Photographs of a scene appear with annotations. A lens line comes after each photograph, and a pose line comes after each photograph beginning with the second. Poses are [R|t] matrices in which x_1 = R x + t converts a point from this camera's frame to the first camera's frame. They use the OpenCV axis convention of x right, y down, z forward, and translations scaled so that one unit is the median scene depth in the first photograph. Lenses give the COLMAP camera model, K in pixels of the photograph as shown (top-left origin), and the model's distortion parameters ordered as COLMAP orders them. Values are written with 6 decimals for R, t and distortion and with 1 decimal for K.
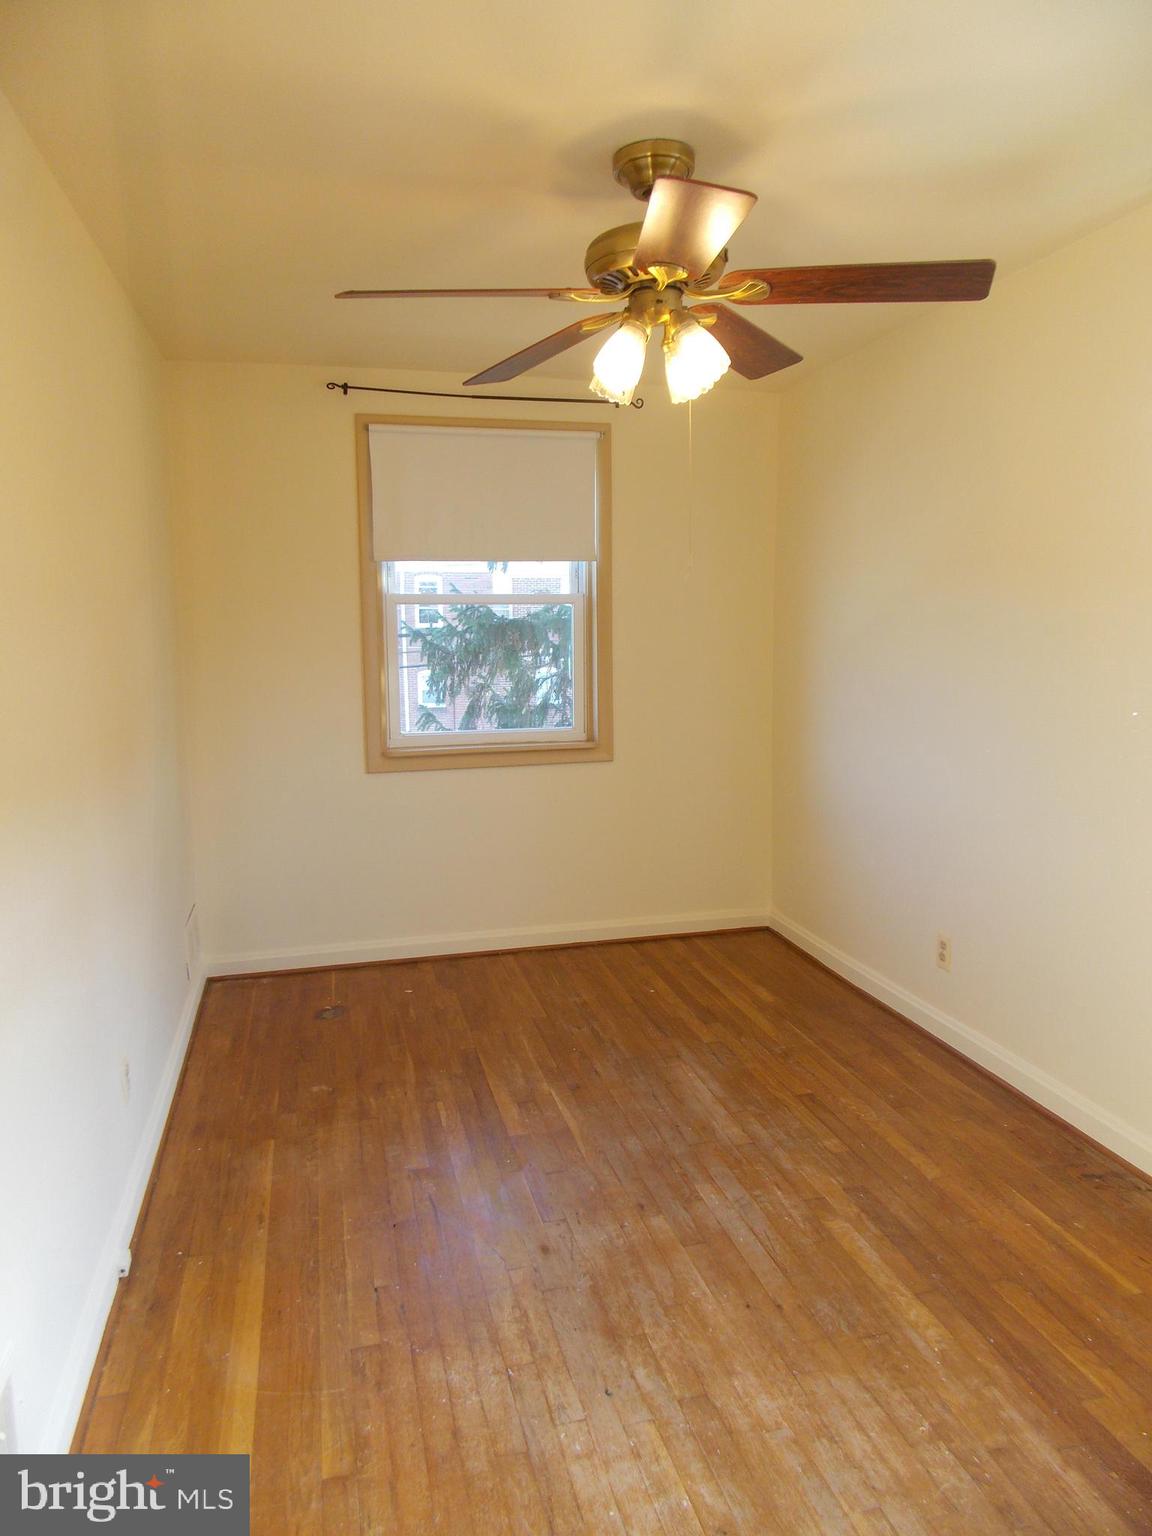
lens RADIAL K [[1006.2, 0, 576.6], [0, 1006.2, 764.1], [0, 0, 1]] dist [-0.003565, -0.000941]
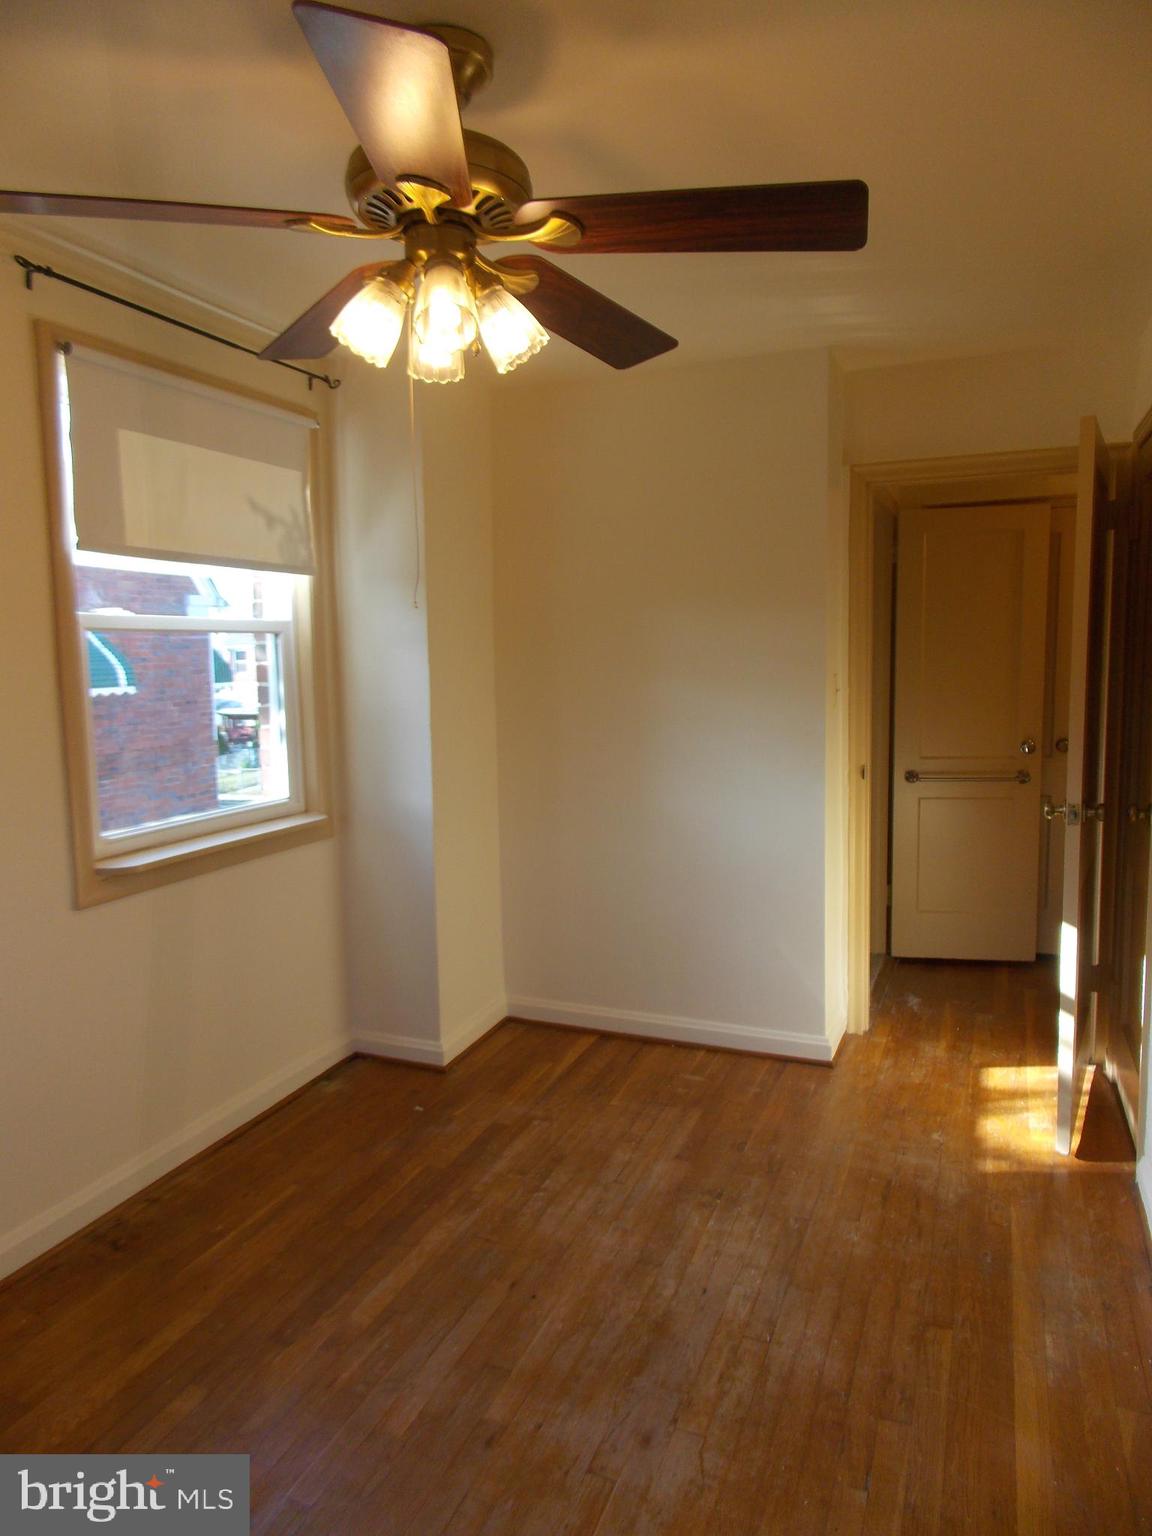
lens RADIAL K [[1006.2, 0, 577.5], [0, 1006.2, 770.2], [0, 0, 1]] dist [-0.003565, -0.000941]
pose [[-0.796889, -0.034903, 0.603117, -0.523433], [0.120150, 0.969230, 0.214842, -0.239889], [-0.592057, 0.243670, -0.768175, 1.769474]]
